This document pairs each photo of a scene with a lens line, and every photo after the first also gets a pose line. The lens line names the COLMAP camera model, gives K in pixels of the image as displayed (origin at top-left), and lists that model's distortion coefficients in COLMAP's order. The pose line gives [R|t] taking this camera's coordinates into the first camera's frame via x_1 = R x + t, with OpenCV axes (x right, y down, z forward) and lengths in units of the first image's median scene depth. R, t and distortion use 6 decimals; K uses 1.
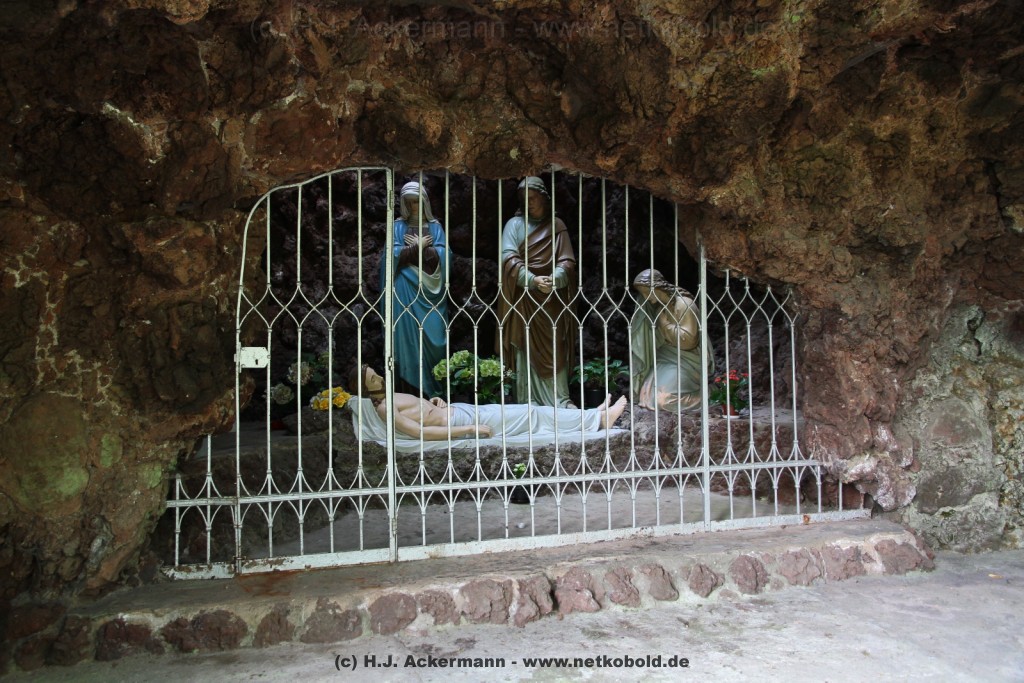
lens RADIAL K [[818.3, 0, 503.9], [0, 818.3, 340.1], [0, 0, 1]] dist [-0.068962, 0.102345]
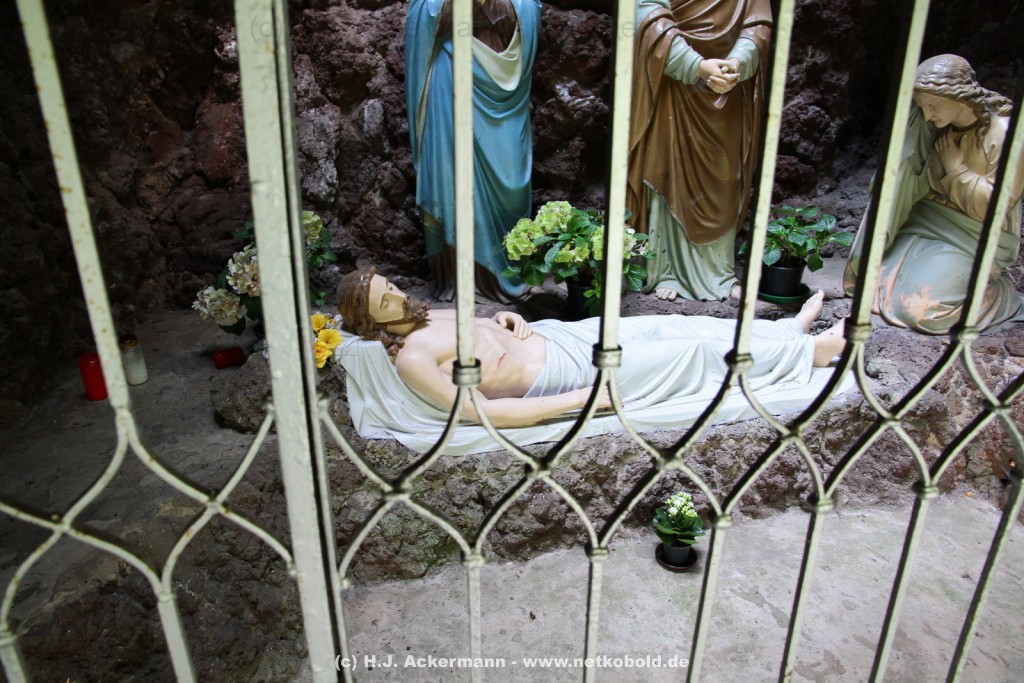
lens RADIAL K [[711.1, 0, 508.2], [0, 711.1, 332.2], [0, 0, 1]] dist [-0.115411, 0.085408]
pose [[0.997410, 0.032935, -0.063943, -0.076378], [-0.006390, 0.926063, 0.377315, -0.126428], [0.071642, -0.375929, 0.923875, 0.793525]]
